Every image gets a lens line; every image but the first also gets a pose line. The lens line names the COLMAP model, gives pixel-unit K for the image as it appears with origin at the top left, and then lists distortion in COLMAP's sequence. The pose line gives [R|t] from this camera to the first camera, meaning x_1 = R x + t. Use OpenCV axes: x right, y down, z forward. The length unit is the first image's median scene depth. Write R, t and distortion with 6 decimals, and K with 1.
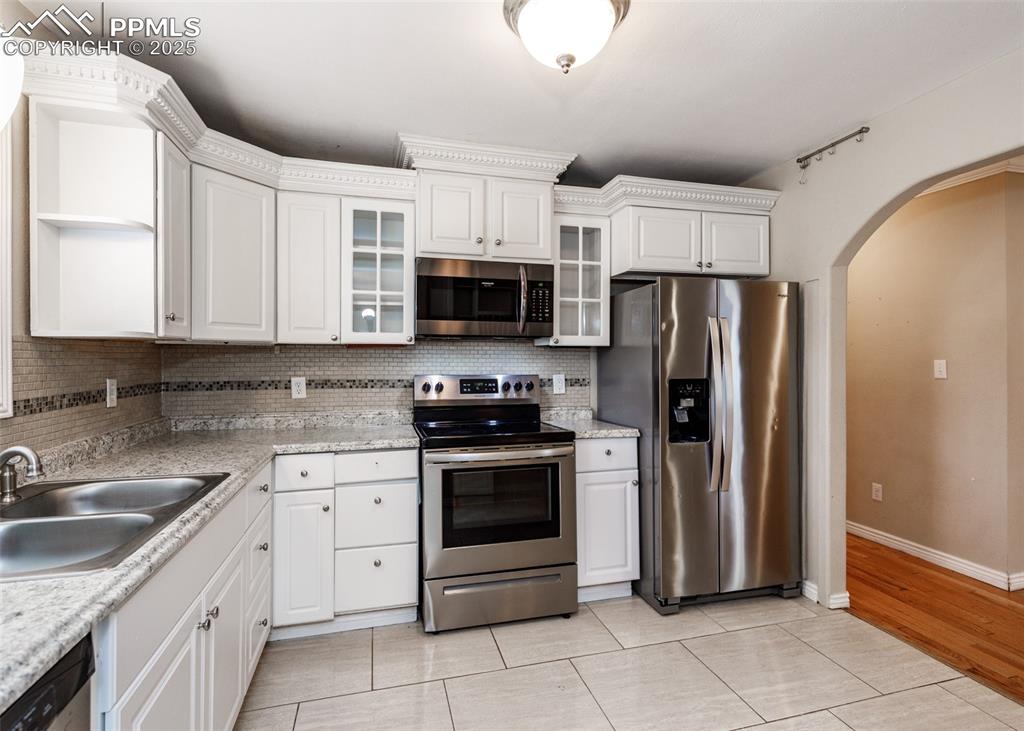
lens RADIAL K [[505.9, 0, 513.0], [0, 505.9, 358.1], [0, 0, 1]] dist [0.003772, -0.000292]
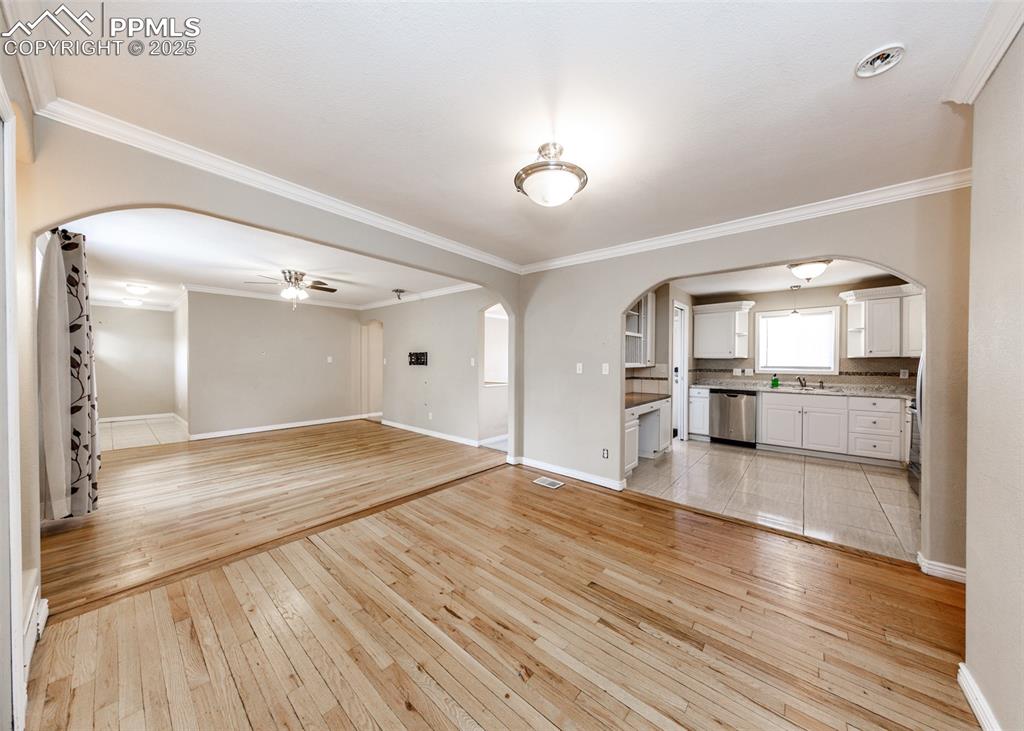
lens RADIAL K [[343.1, 0, 517.2], [0, 343.1, 364.8], [0, 0, 1]] dist [-0.000208, 0.000037]
pose [[-0.825728, 0.004719, -0.564048, 1.979988], [-0.000575, 0.999957, 0.009207, -0.005430], [0.564068, 0.007927, -0.825691, 1.158759]]
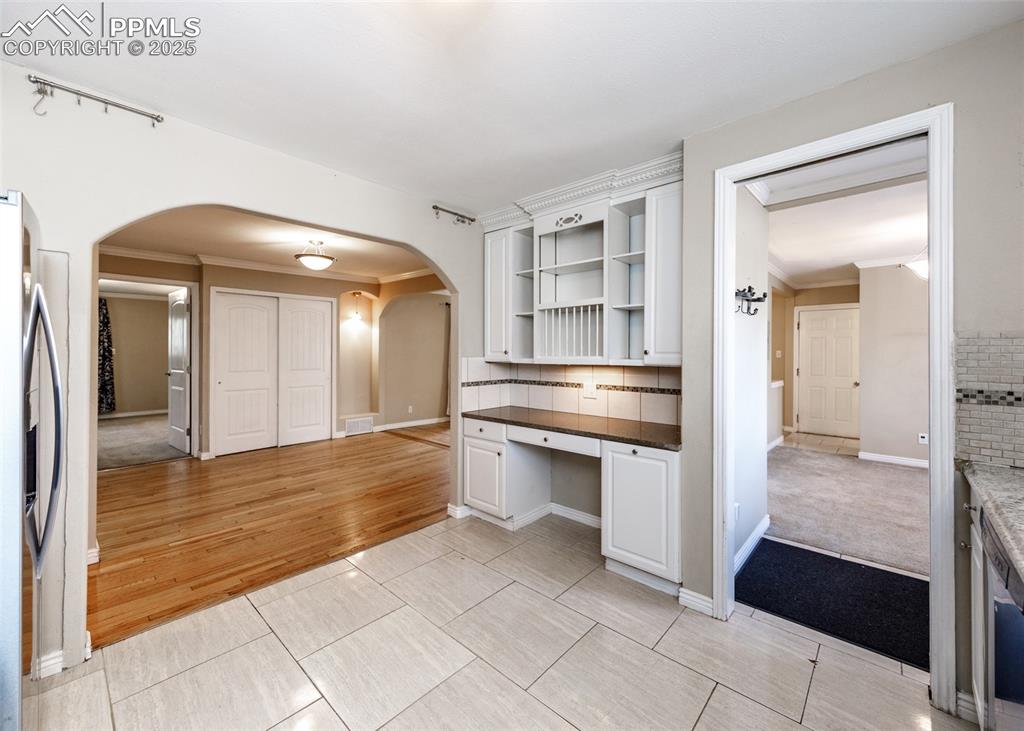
lens RADIAL K [[411.6, 0, 524.9], [0, 411.6, 351.8], [0, 0, 1]] dist [-0.002406, -0.000018]
pose [[-0.546921, -0.000805, 0.837184, -0.323996], [-0.009190, 0.999945, -0.005043, -0.007411], [-0.837134, -0.010452, -0.546899, 0.790492]]
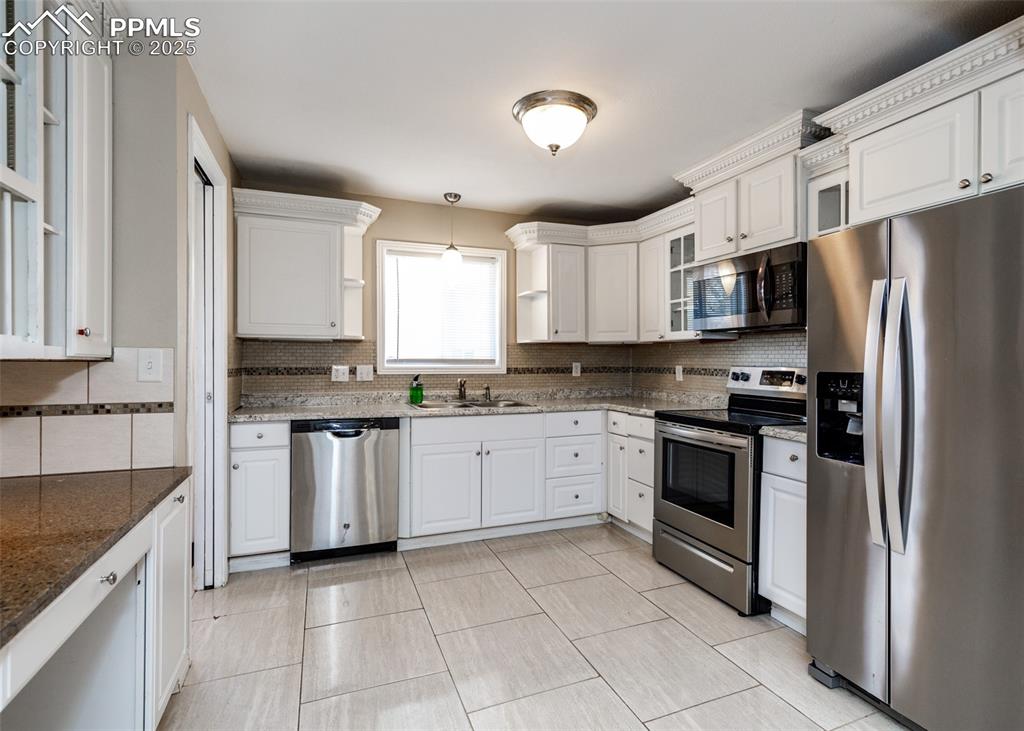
lens RADIAL K [[505.9, 0, 531.1], [0, 505.9, 362.6], [0, 0, 1]] dist [0.003772, -0.000292]
pose [[0.125957, 0.007081, -0.992010, 0.987270], [-0.000991, 0.999975, 0.007012, 0.022050], [0.992035, 0.000100, 0.125961, 0.467150]]
